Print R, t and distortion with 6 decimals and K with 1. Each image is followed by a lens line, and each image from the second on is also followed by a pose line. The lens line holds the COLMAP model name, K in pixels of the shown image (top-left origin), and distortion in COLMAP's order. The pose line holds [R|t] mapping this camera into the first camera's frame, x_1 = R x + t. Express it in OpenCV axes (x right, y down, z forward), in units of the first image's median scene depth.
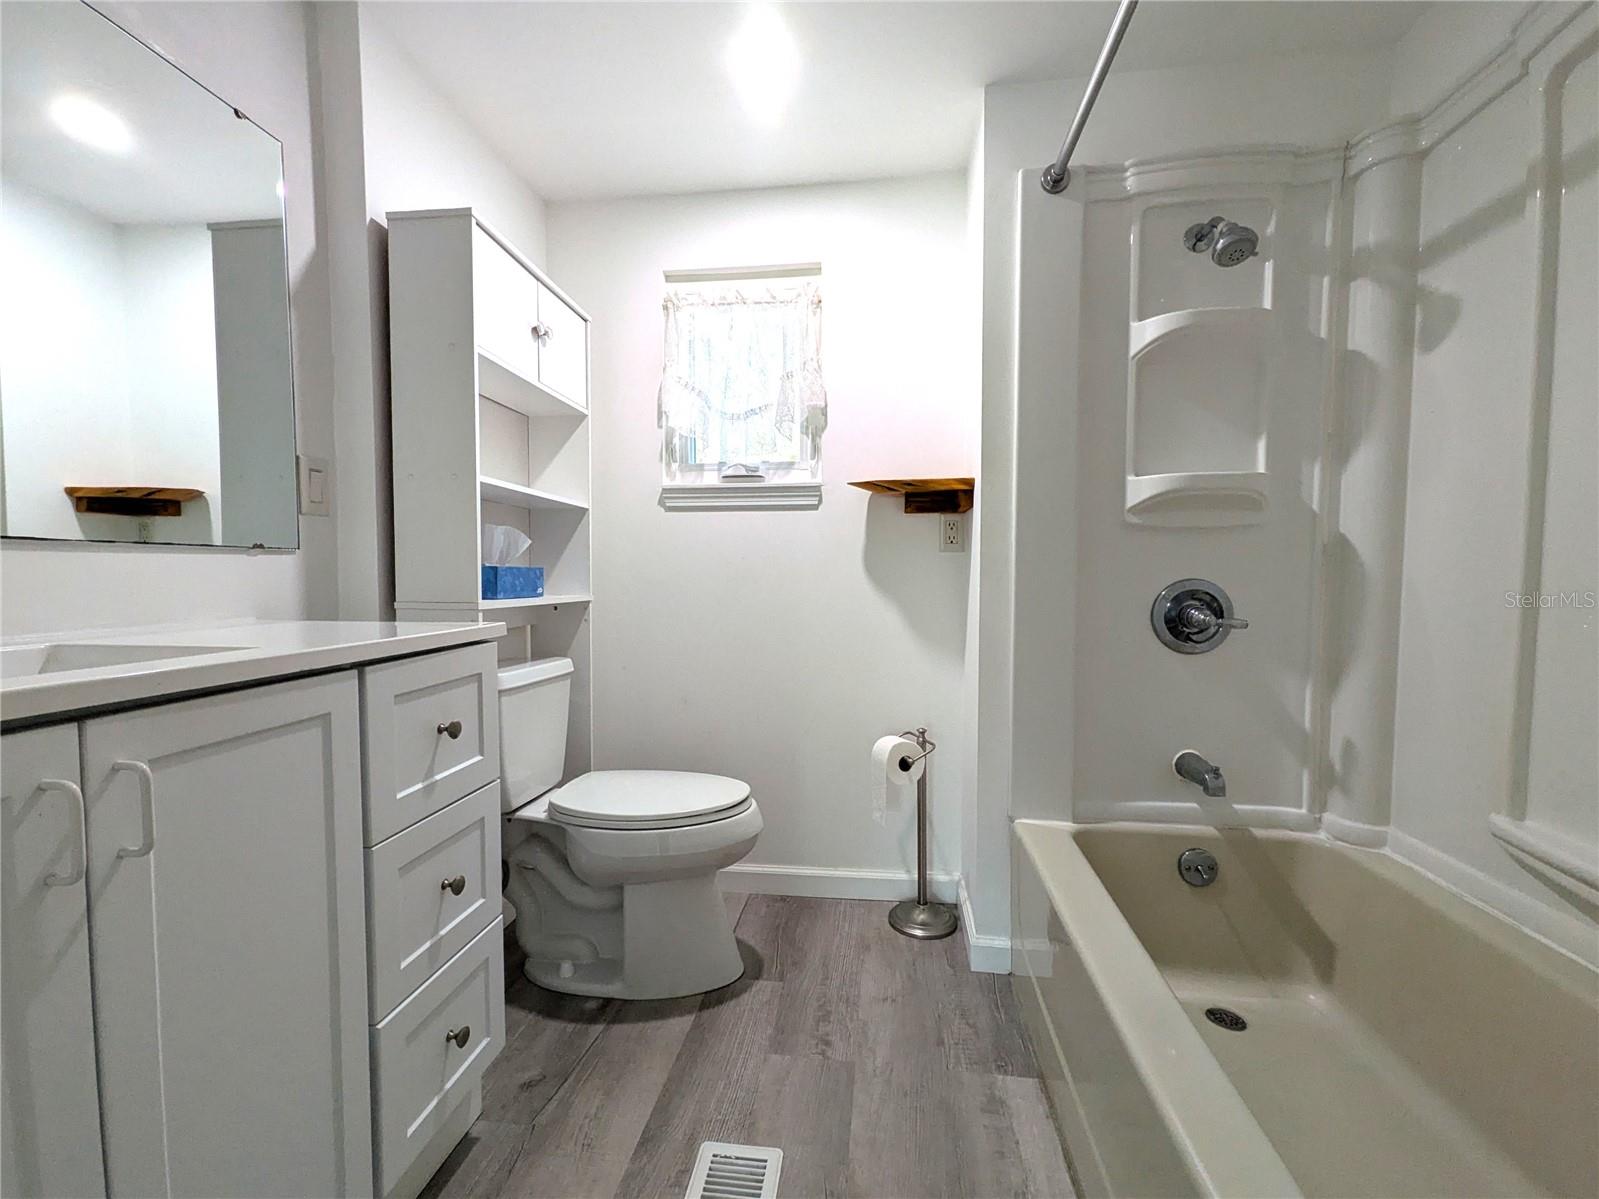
lens RADIAL K [[628.2, 0, 797.4], [0, 628.2, 606.9], [0, 0, 1]] dist [0.007175, 0.000067]
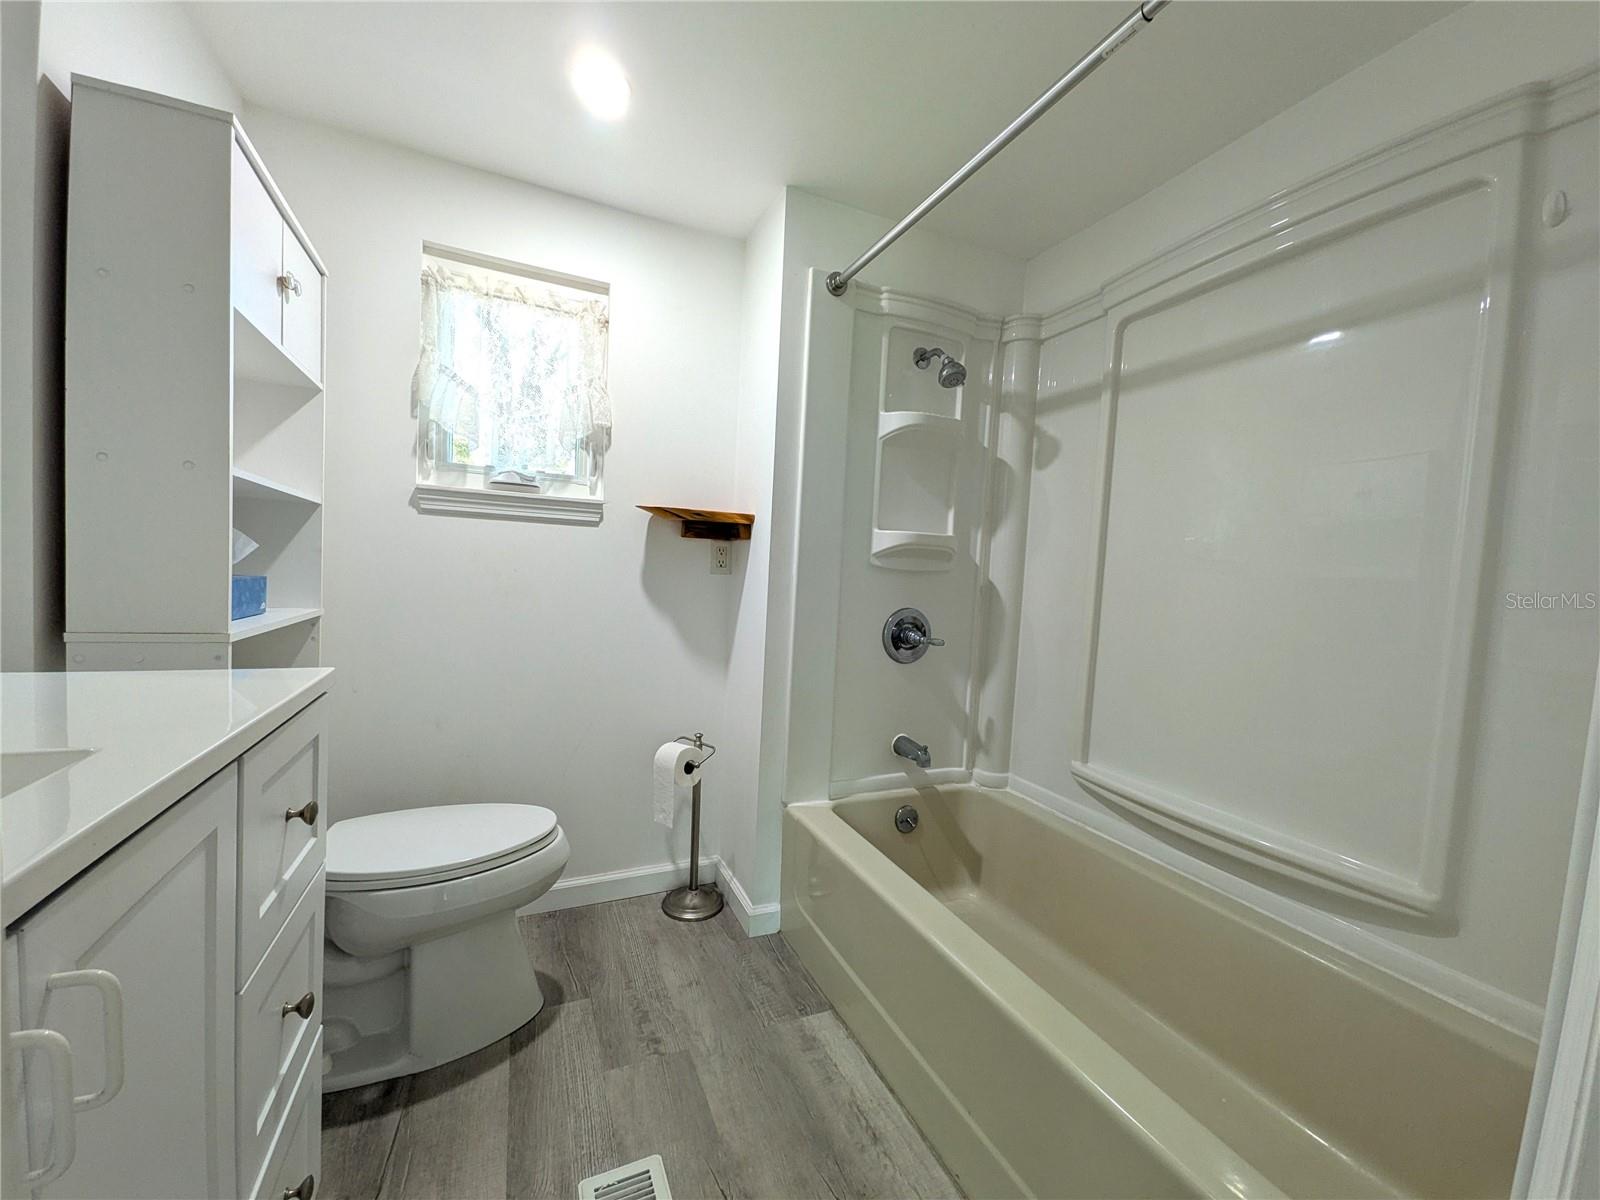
lens RADIAL K [[594.0, 0, 749.2], [0, 594.0, 606.1], [0, 0, 1]] dist [0.007552, 0.000017]
pose [[0.871397, 0.010911, 0.490457, -0.297155], [-0.021080, 0.999662, 0.015213, -0.061035], [-0.490125, -0.023596, 0.871333, 0.052829]]
